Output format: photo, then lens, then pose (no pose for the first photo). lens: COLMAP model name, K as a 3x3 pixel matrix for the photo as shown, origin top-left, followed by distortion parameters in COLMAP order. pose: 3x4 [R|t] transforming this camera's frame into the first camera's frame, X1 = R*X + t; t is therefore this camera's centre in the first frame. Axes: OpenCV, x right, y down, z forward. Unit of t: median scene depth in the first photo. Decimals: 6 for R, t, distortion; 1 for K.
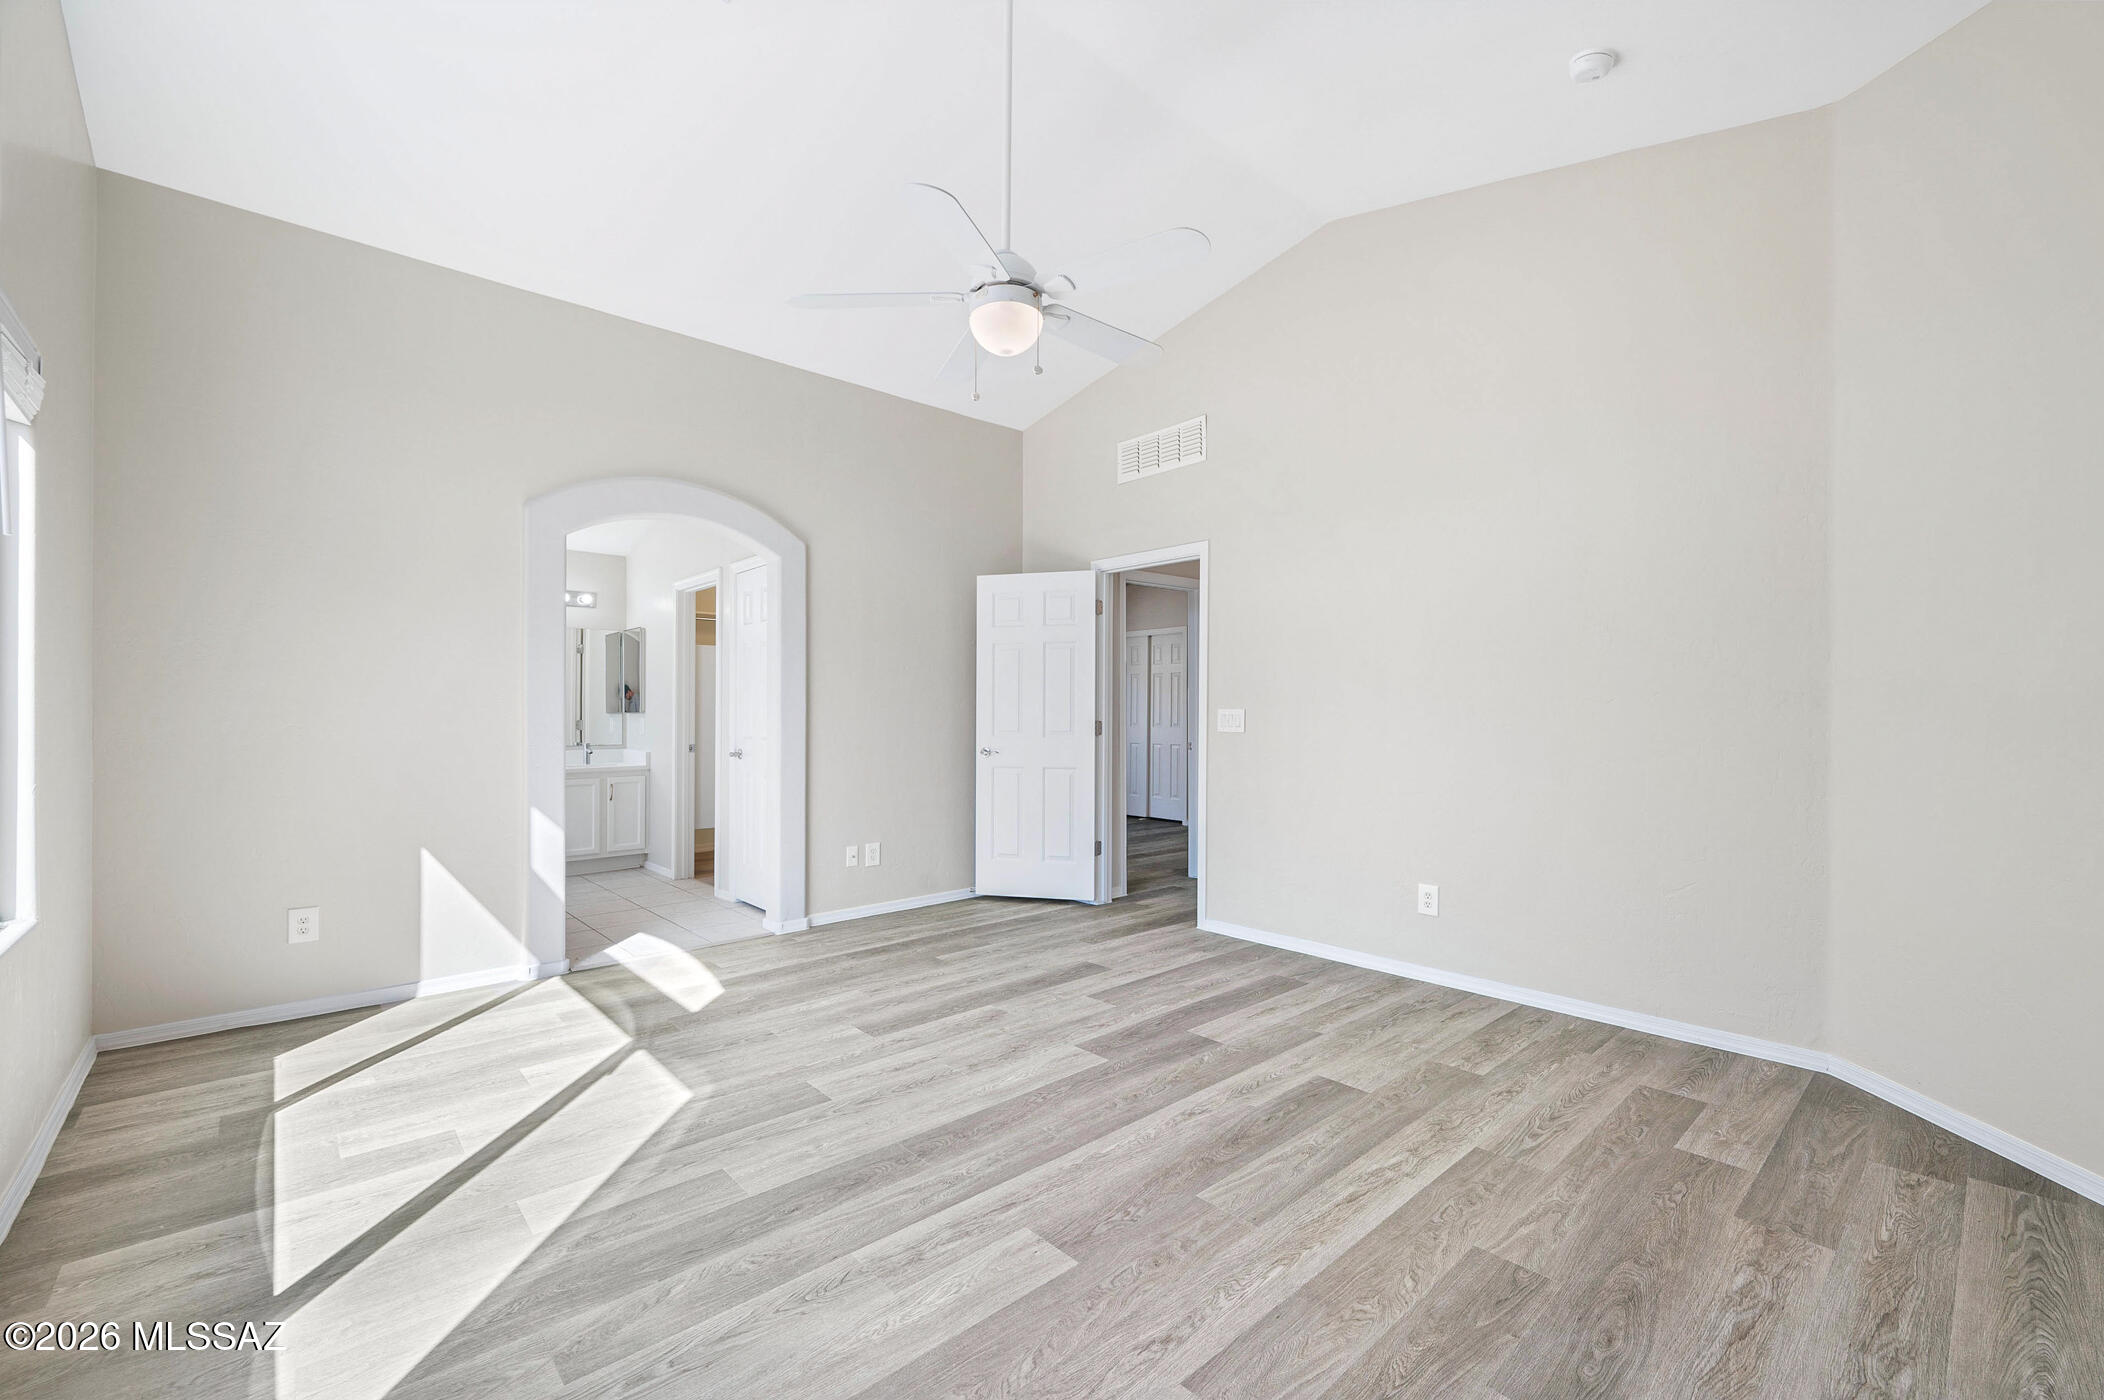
lens RADIAL K [[865.7, 0, 1057.3], [0, 865.7, 707.7], [0, 0, 1]] dist [-0.000891, -0.000064]
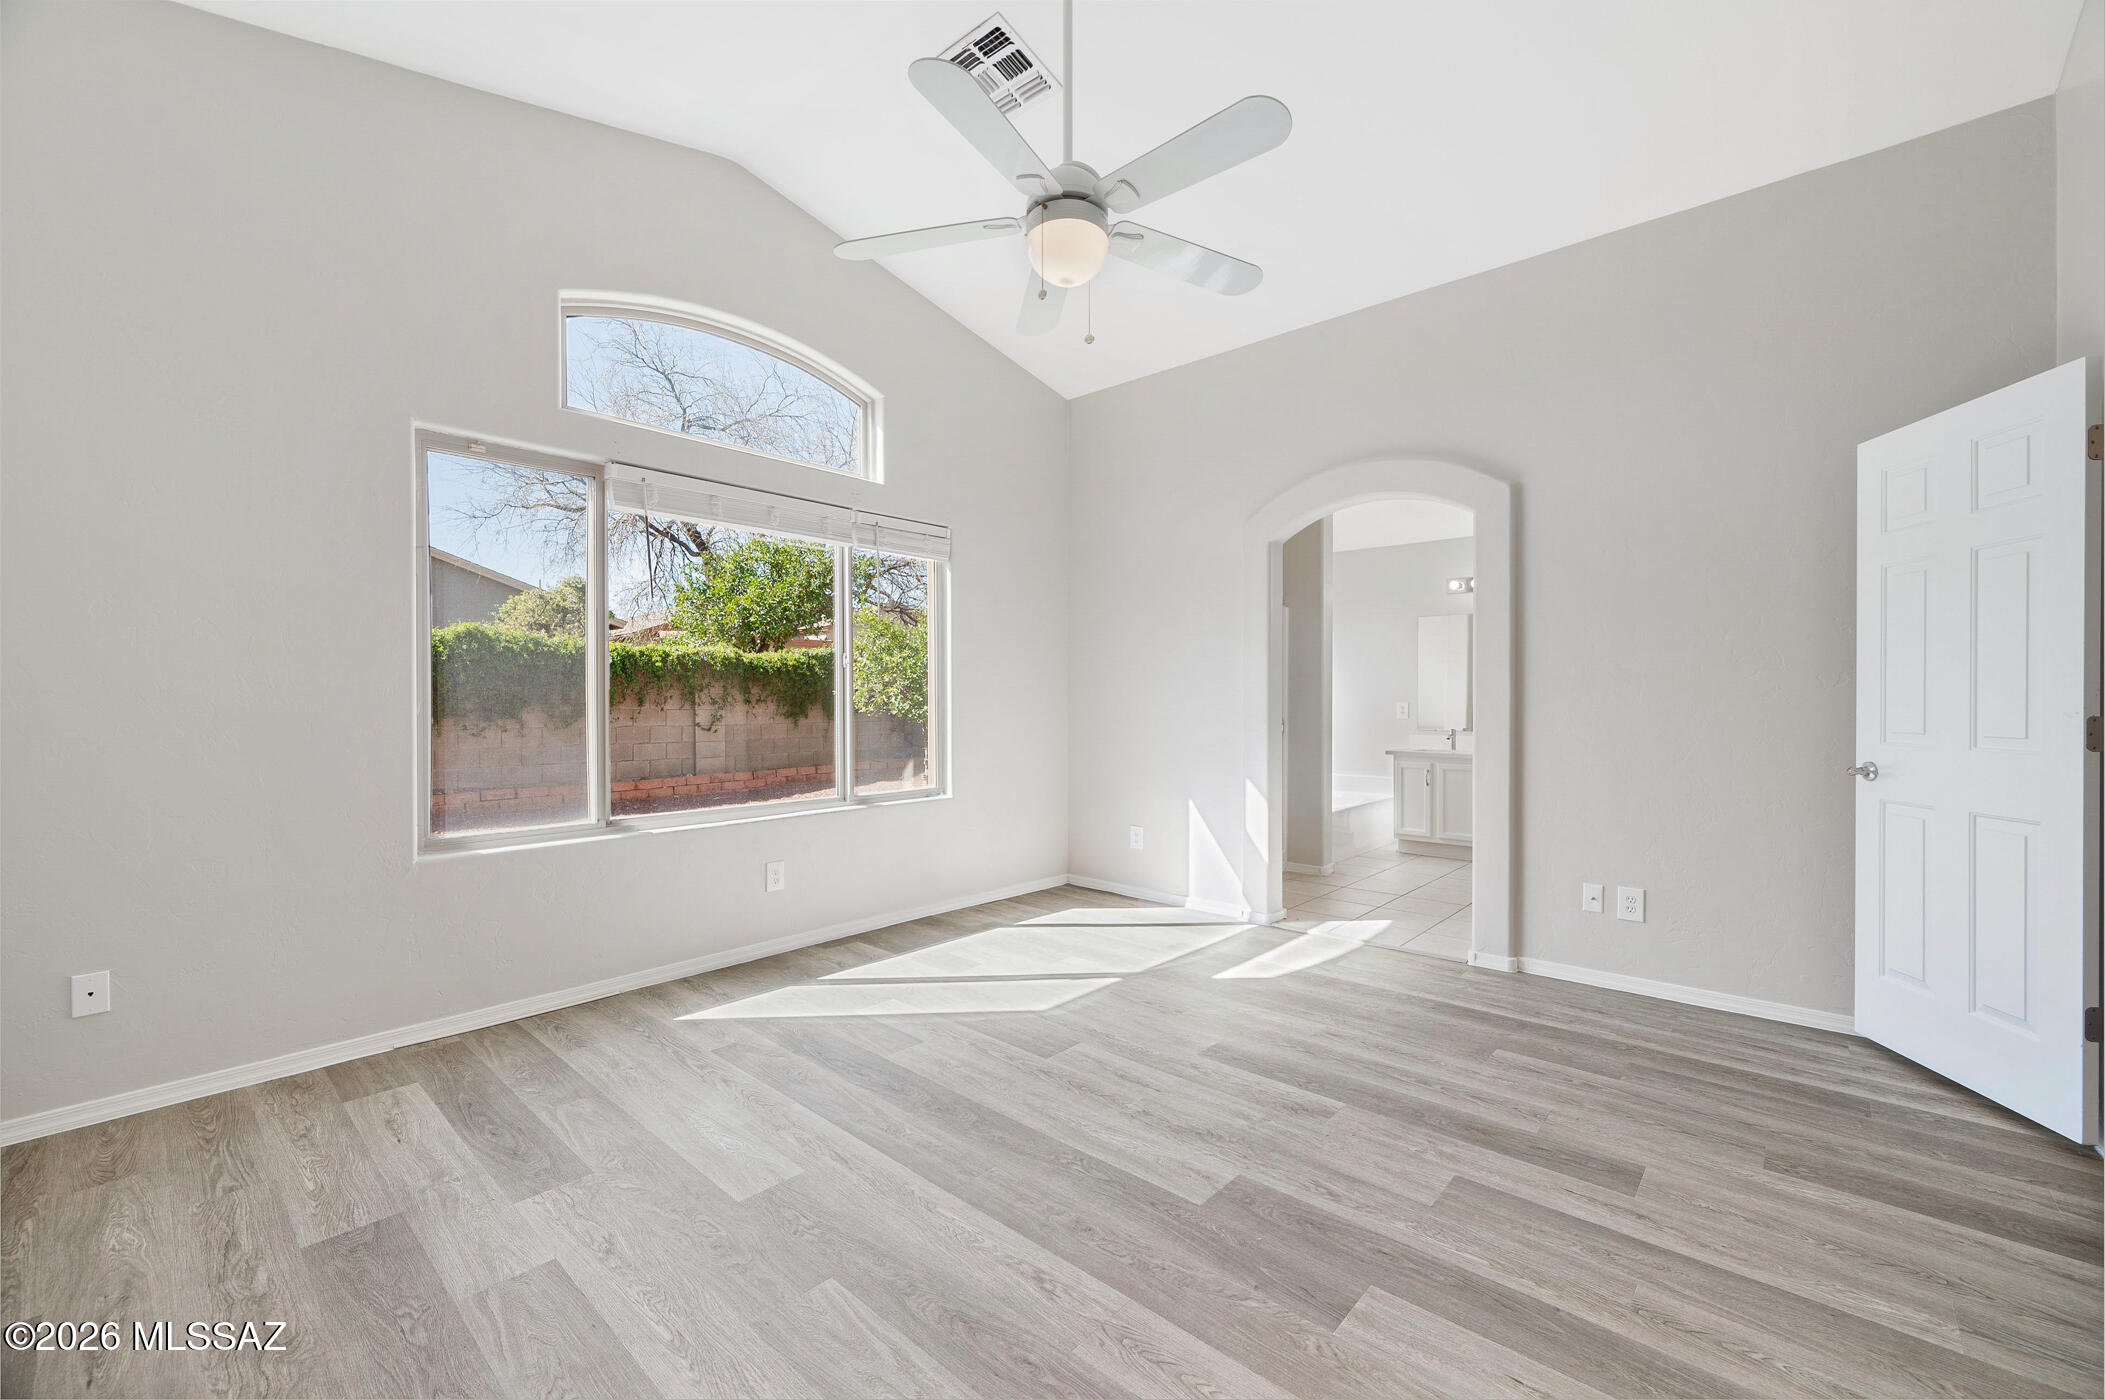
lens RADIAL K [[866.1, 0, 1057.8], [0, 866.1, 707.7], [0, 0, 1]] dist [-0.000891, -0.000064]
pose [[0.099328, 0.011696, -0.994986, 0.585527], [0.005345, 0.999910, 0.012287, 0.003840], [0.995040, -0.006538, 0.099257, 0.663582]]
